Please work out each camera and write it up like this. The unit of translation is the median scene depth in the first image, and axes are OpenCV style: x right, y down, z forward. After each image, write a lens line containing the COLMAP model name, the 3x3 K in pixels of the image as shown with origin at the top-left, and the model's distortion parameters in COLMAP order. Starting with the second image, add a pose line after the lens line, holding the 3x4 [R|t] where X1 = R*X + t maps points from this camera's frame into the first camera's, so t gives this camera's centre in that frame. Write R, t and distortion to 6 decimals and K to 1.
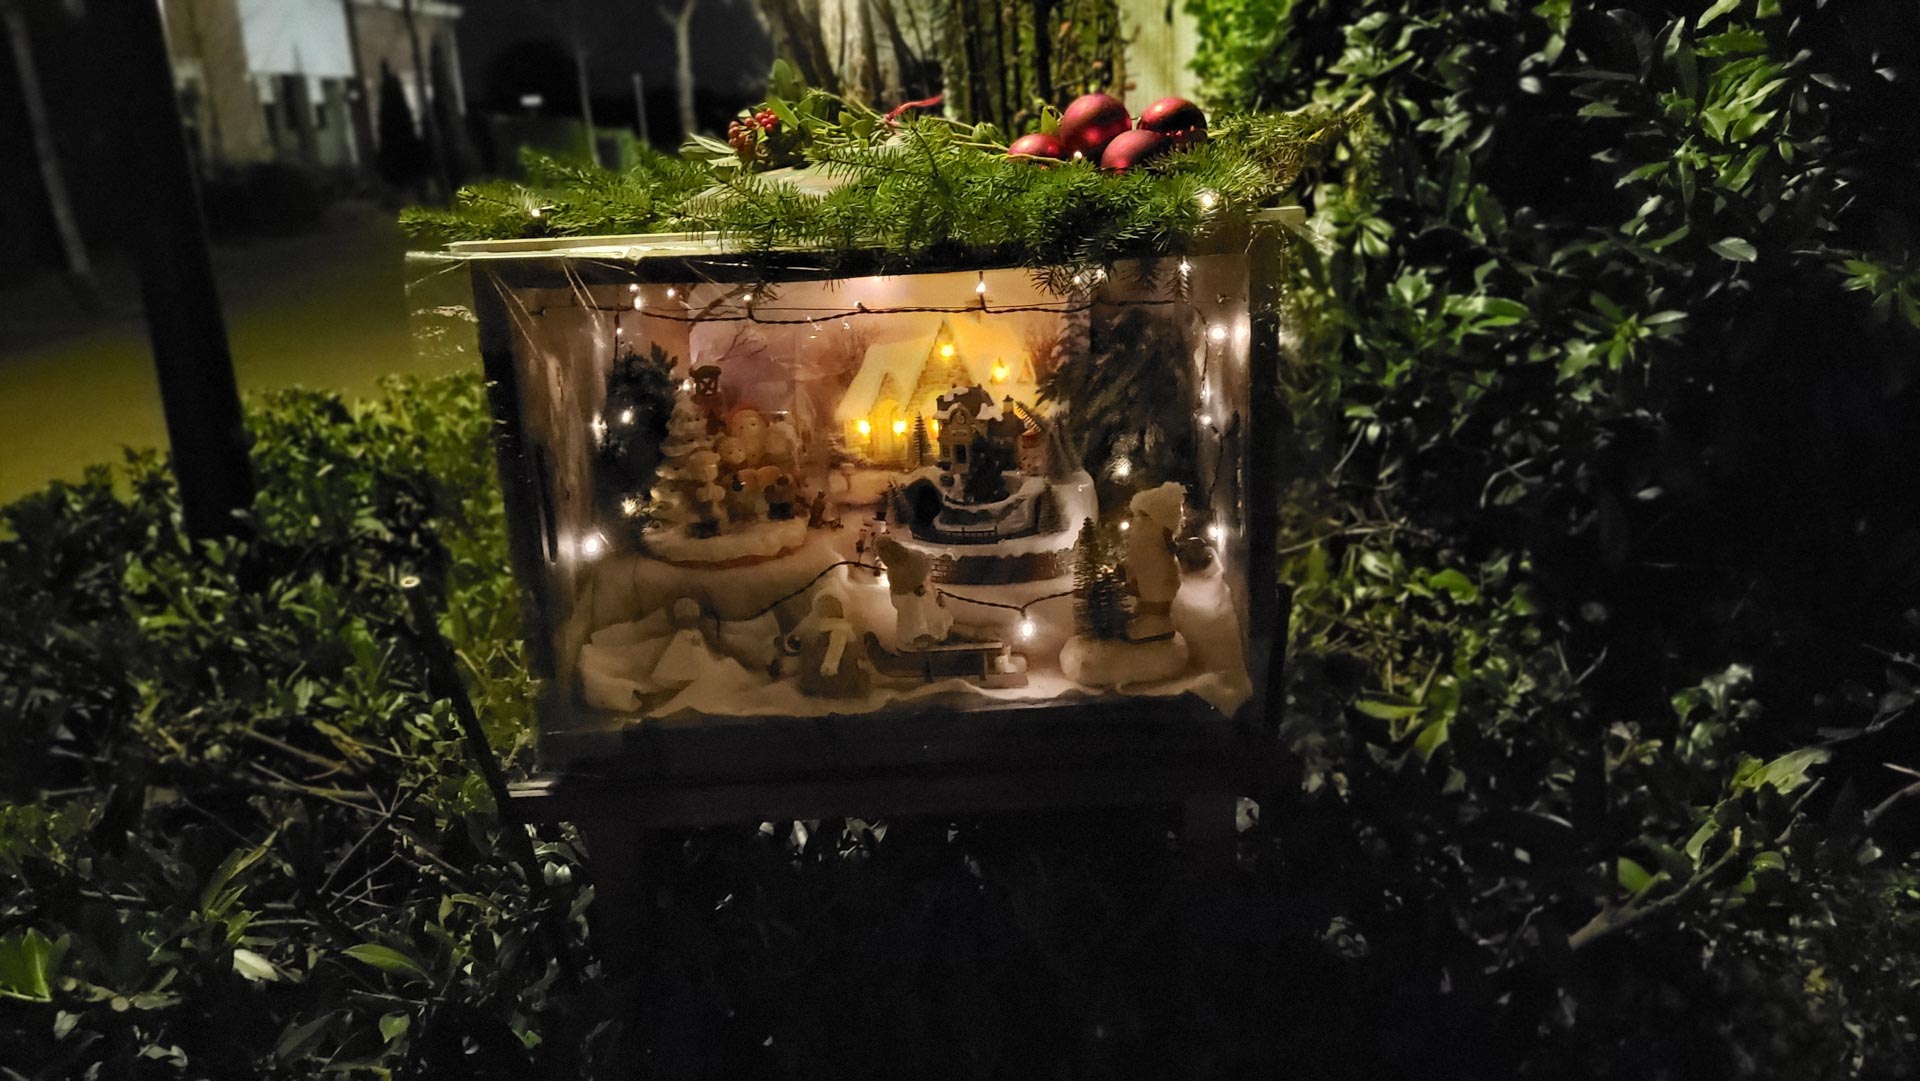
lens RADIAL K [[1470.9, 0, 959.1], [0, 1470.9, 540.0], [0, 0, 1]] dist [0.000661, -0.002372]
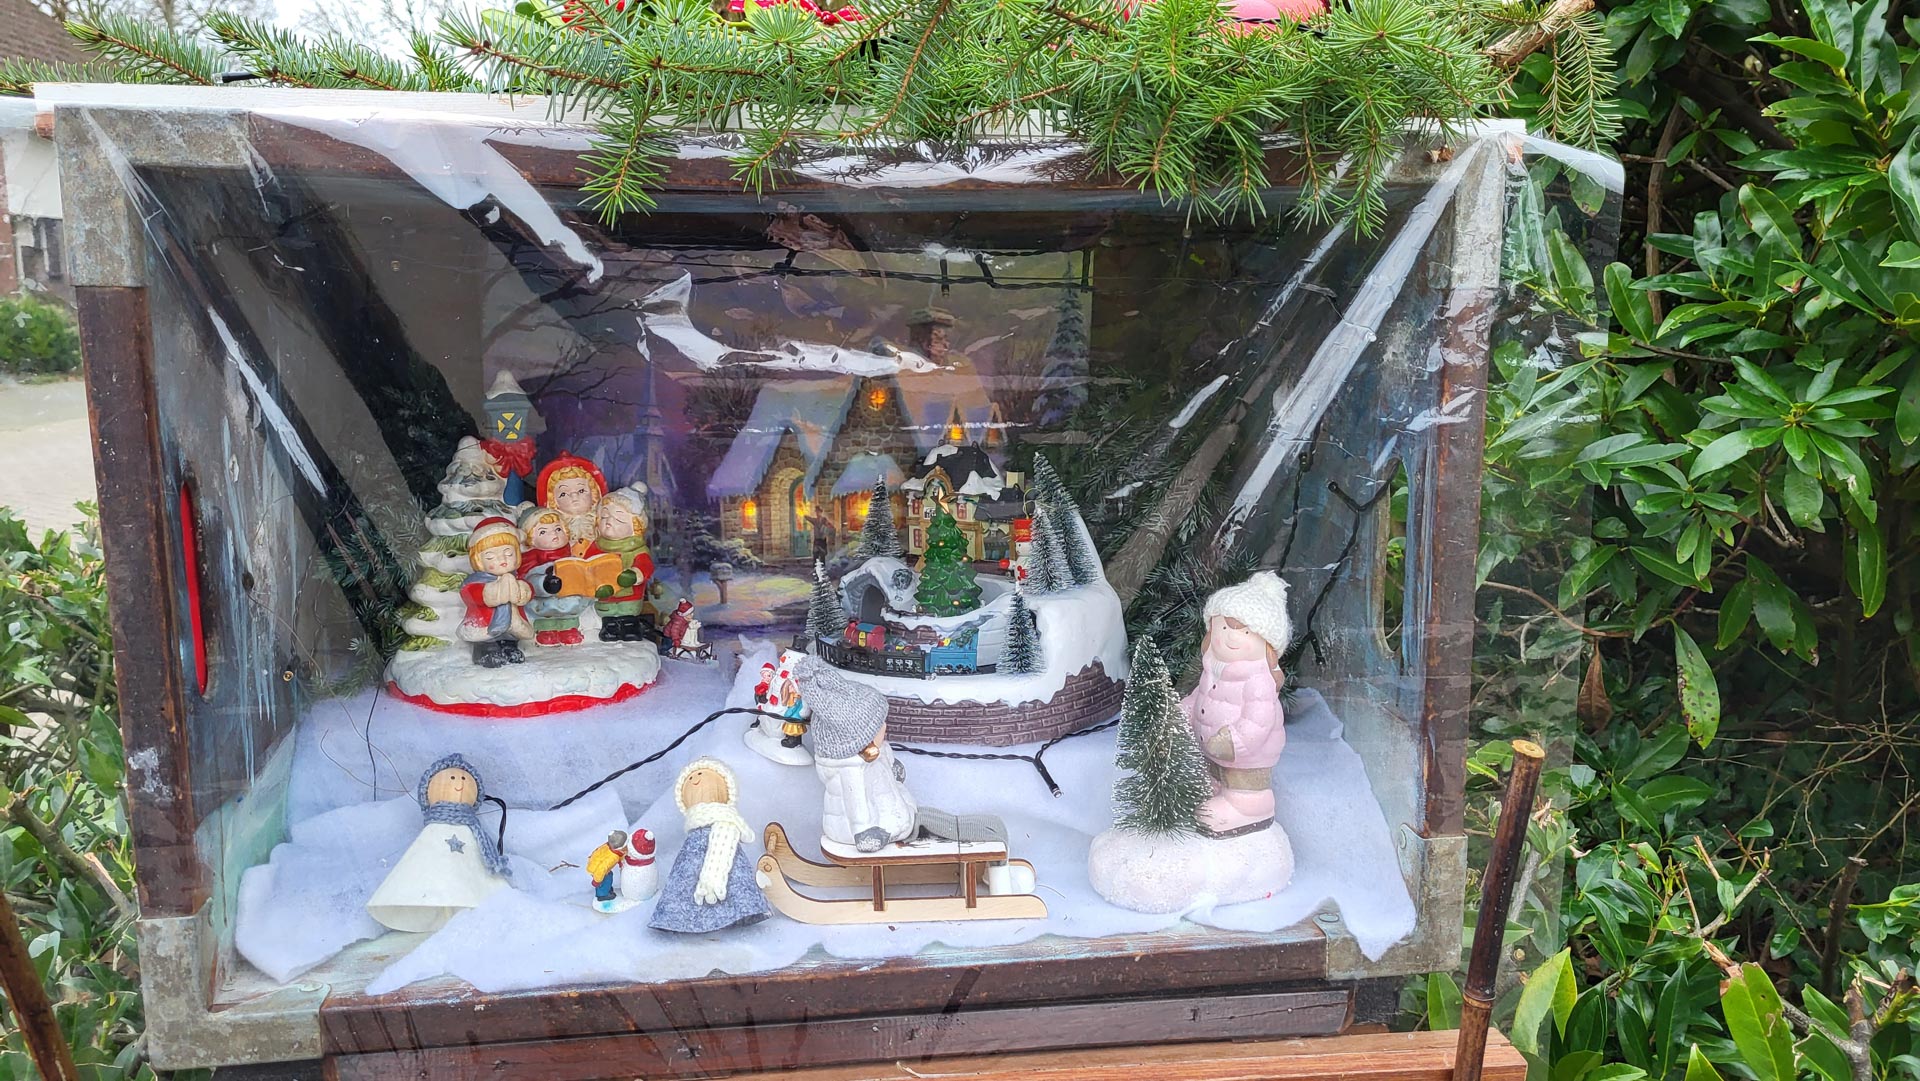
lens RADIAL K [[1470.9, 0, 964.6], [0, 1470.9, 543.9], [0, 0, 1]] dist [0.000661, -0.002372]
pose [[0.989867, 0.022969, 0.140127, -0.064091], [-0.006121, 0.992816, -0.119498, 0.018487], [-0.141865, 0.117429, 0.982896, 0.351374]]
